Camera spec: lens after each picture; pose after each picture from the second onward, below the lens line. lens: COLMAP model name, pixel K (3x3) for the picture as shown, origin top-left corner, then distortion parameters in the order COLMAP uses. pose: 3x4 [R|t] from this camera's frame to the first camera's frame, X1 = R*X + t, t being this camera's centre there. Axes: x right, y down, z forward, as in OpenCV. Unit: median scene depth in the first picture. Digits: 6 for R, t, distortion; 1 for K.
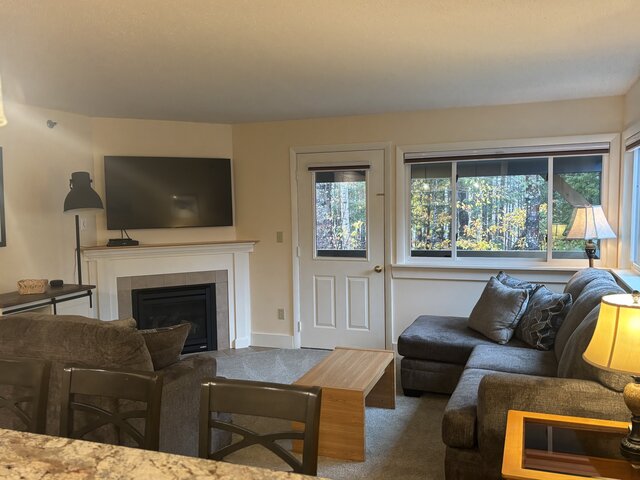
lens RADIAL K [[563.9, 0, 320.0], [0, 563.9, 240.0], [0, 0, 1]] dist [0.078062, -0.012885]
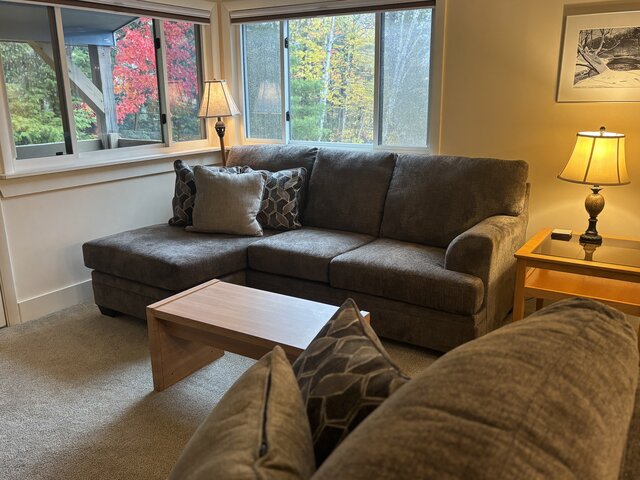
lens RADIAL K [[563.9, 0, 320.0], [0, 563.9, 240.0], [0, 0, 1]] dist [0.078062, -0.012885]
pose [[0.205962, -0.223836, 0.952616, -0.482849], [0.073602, 0.974273, 0.213012, 0.009161], [-0.975788, 0.026242, 0.217138, 0.704980]]
